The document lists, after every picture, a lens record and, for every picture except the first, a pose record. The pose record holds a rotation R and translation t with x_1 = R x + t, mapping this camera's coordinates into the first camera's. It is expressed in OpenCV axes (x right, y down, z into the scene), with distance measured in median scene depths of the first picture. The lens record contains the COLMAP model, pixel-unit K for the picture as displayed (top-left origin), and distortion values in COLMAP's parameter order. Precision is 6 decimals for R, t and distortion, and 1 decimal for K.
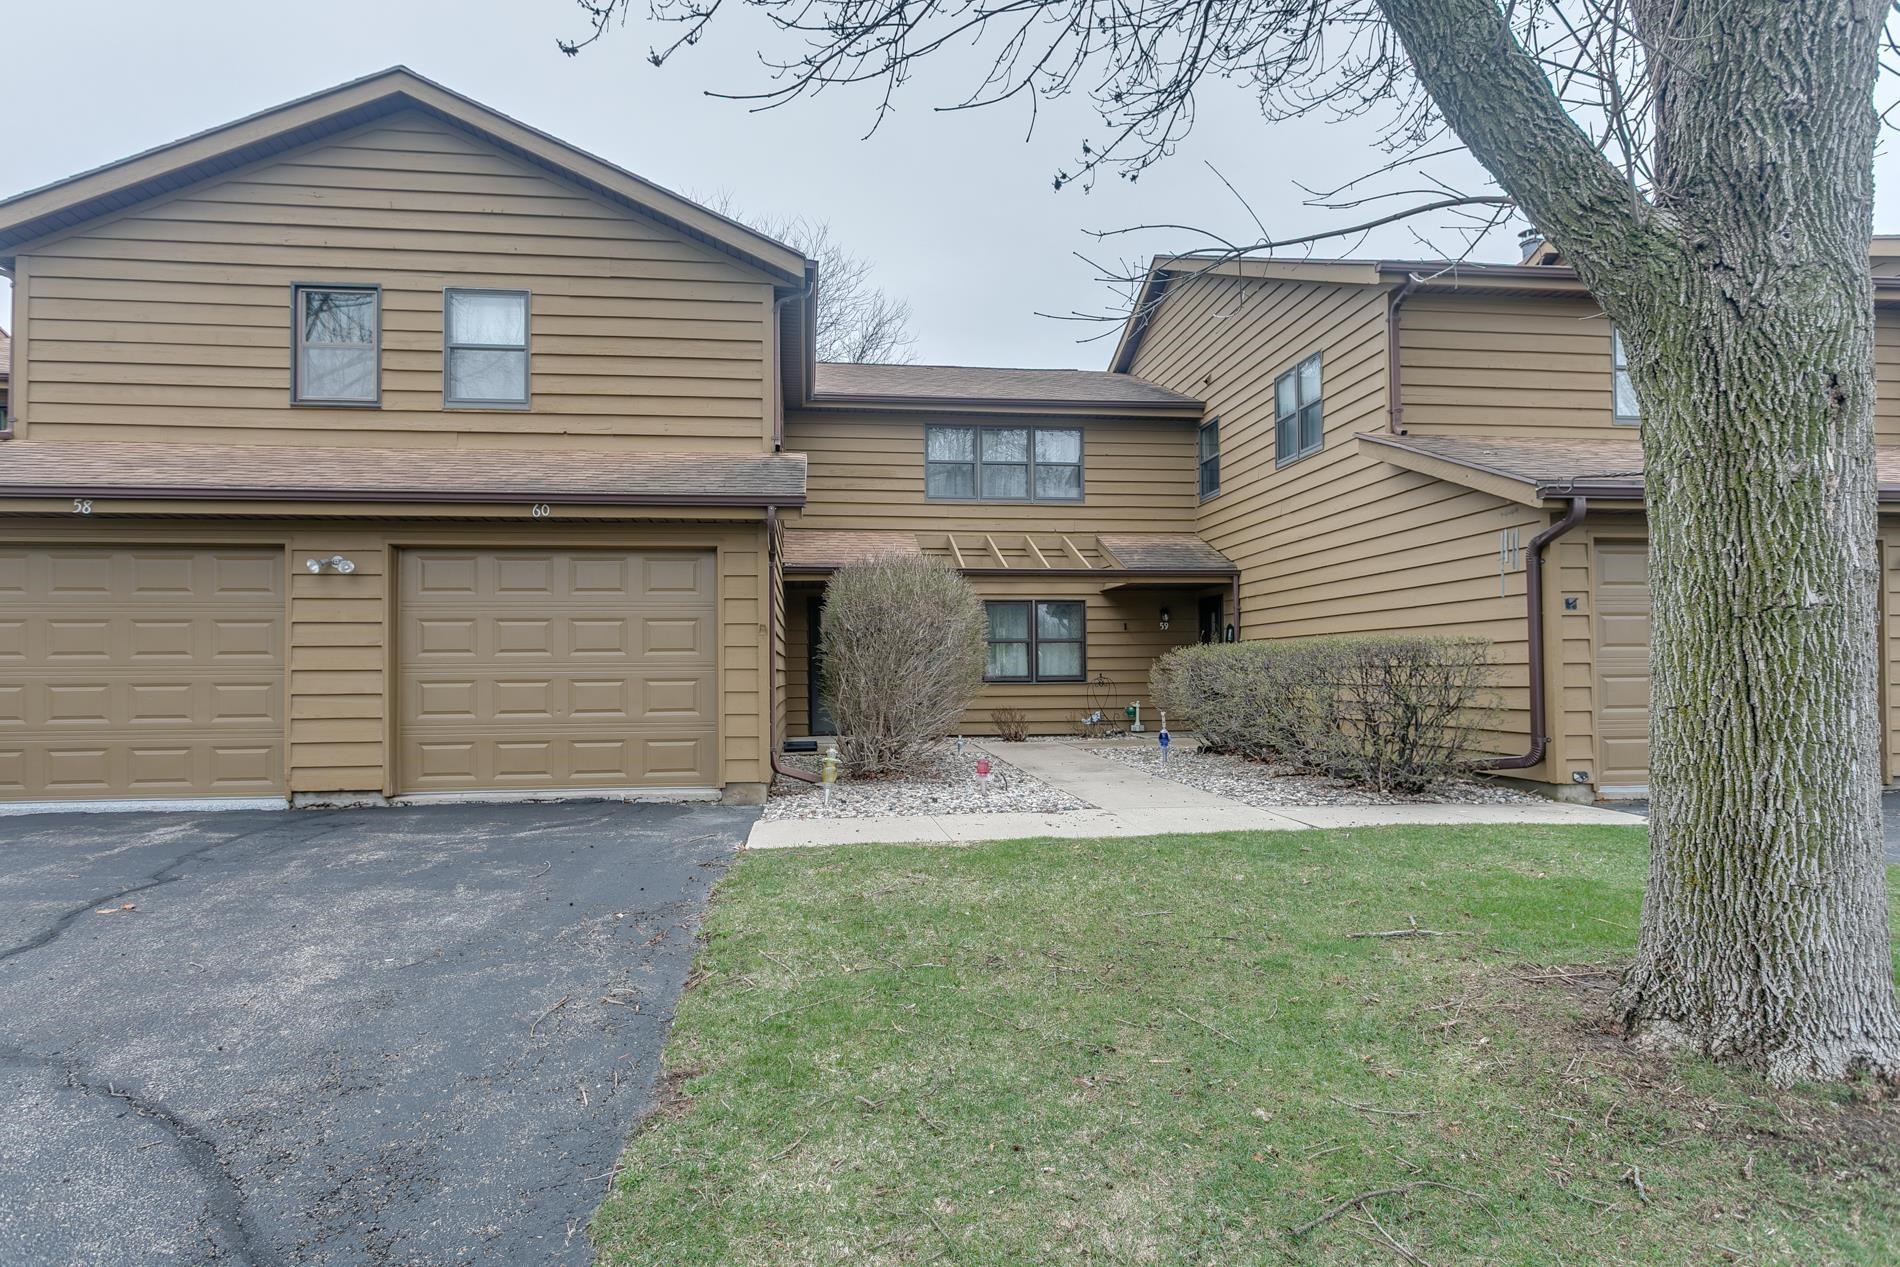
lens RADIAL K [[1043.6, 0, 950.9], [0, 1043.6, 647.0], [0, 0, 1]] dist [-0.001898, 0.001072]
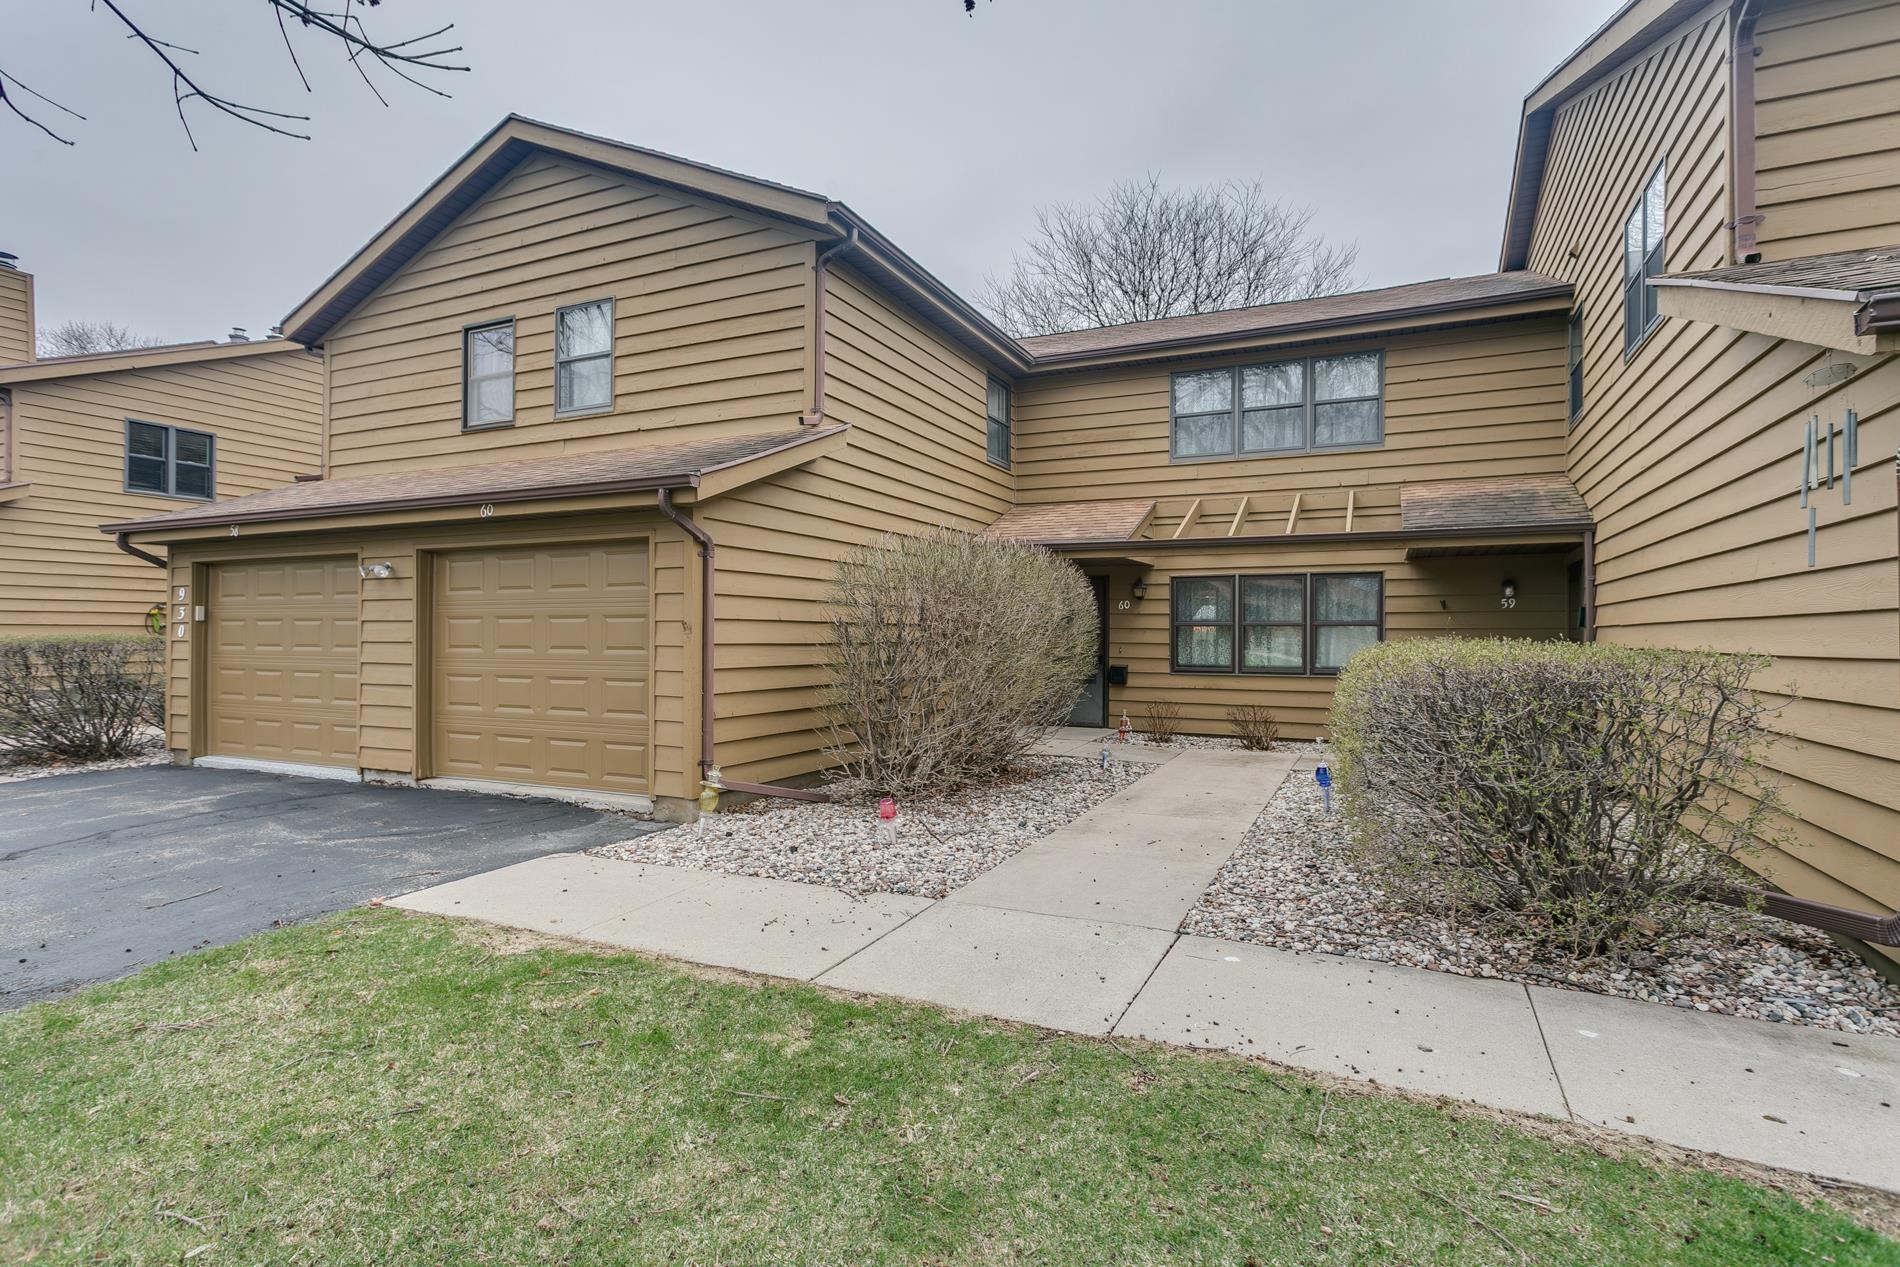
lens RADIAL K [[925.8, 0, 949.7], [0, 925.8, 625.5], [0, 0, 1]] dist [0.001147, 0.000591]
pose [[0.838083, 0.005430, -0.545516, 0.385399], [0.003050, 0.999888, 0.014639, -0.025699], [0.545534, -0.013933, 0.837973, 0.404604]]
